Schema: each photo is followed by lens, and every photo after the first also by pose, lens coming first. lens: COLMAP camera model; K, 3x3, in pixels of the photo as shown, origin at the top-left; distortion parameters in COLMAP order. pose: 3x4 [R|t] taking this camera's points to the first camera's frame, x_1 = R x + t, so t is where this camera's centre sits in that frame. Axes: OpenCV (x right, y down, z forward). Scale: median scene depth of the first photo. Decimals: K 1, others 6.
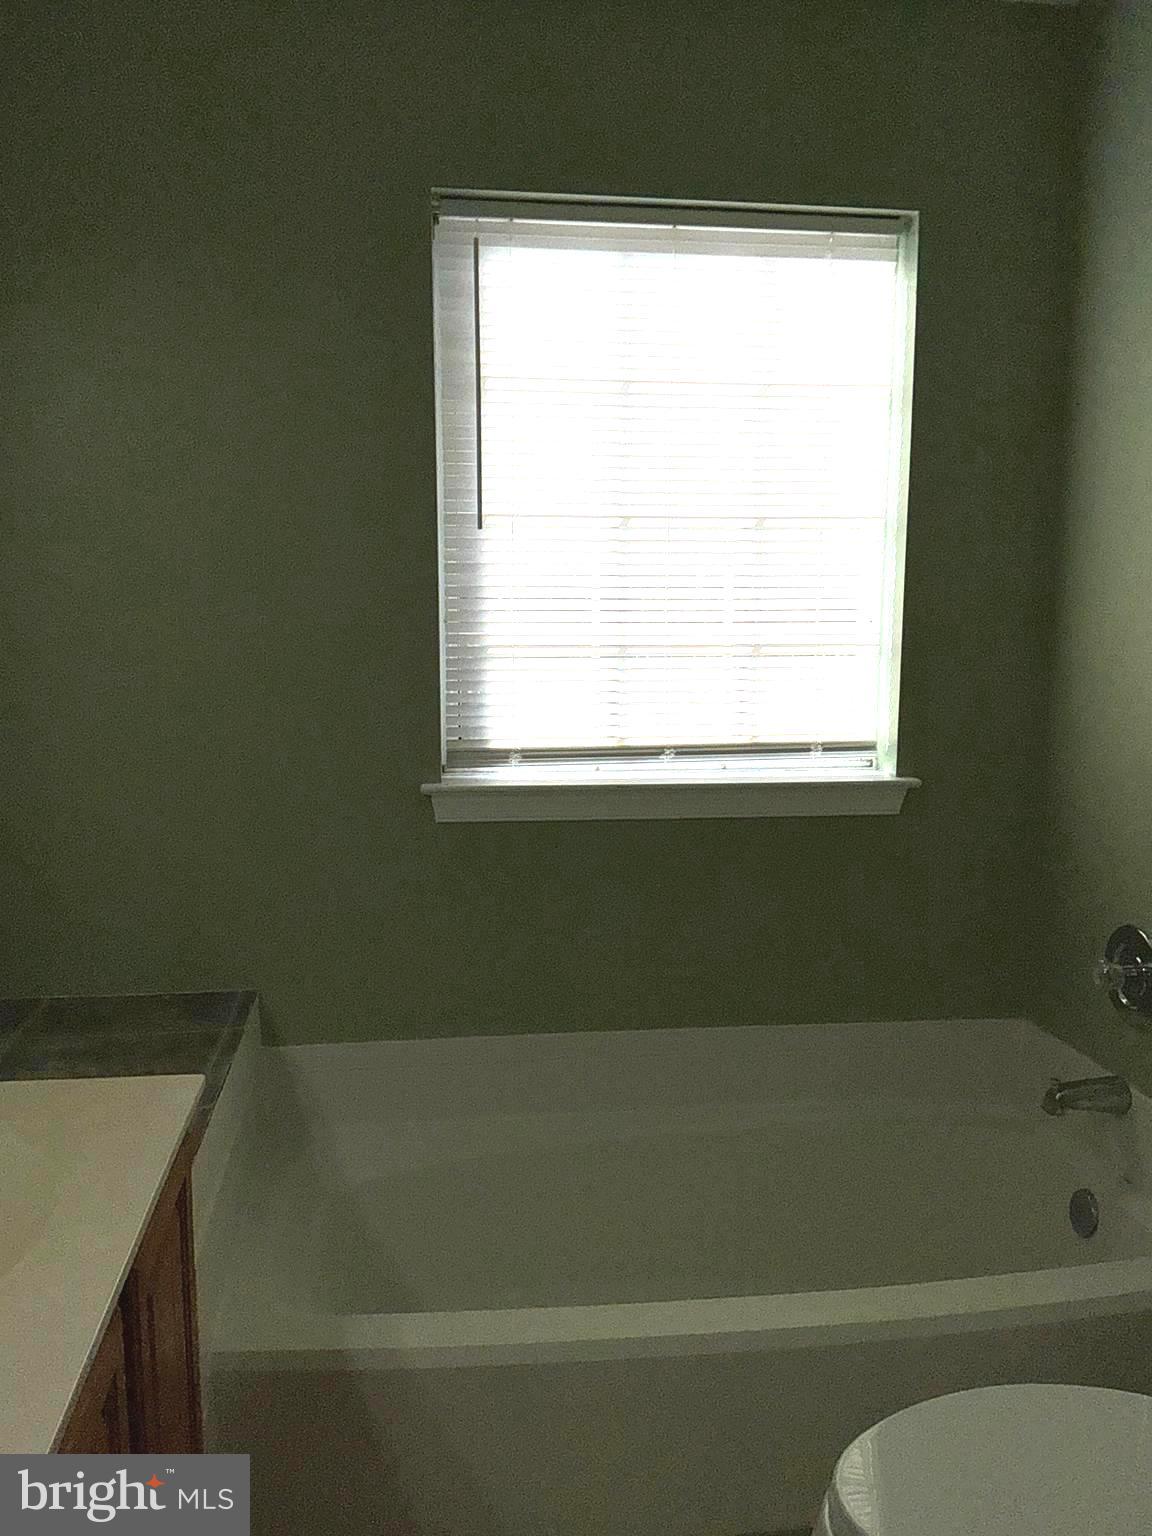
lens RADIAL K [[1292.8, 0, 577.3], [0, 1292.8, 775.8], [0, 0, 1]] dist [0.129564, -0.254632]
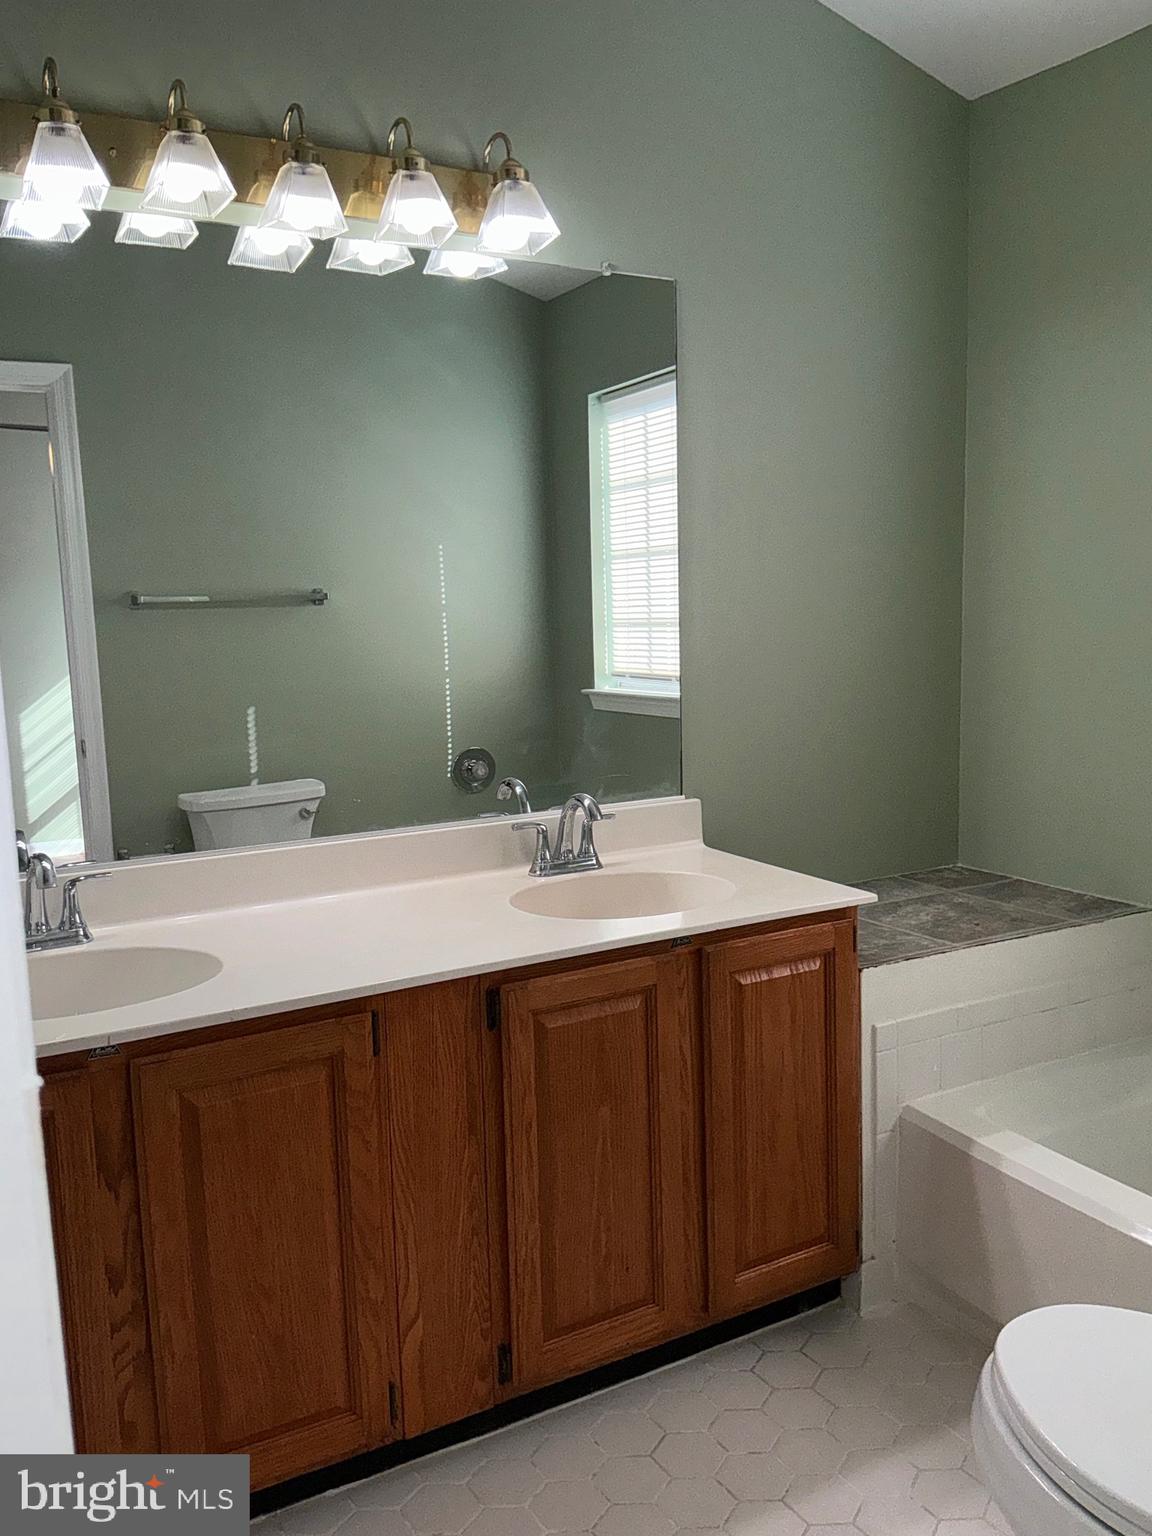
lens RADIAL K [[1292.8, 0, 577.3], [0, 1292.8, 775.8], [0, 0, 1]] dist [0.129564, -0.254632]
pose [[0.373211, 0.106359, -0.921630, 1.779794], [-0.076038, 0.993571, 0.083870, -0.027826], [0.924625, 0.038777, 0.378899, 0.219124]]
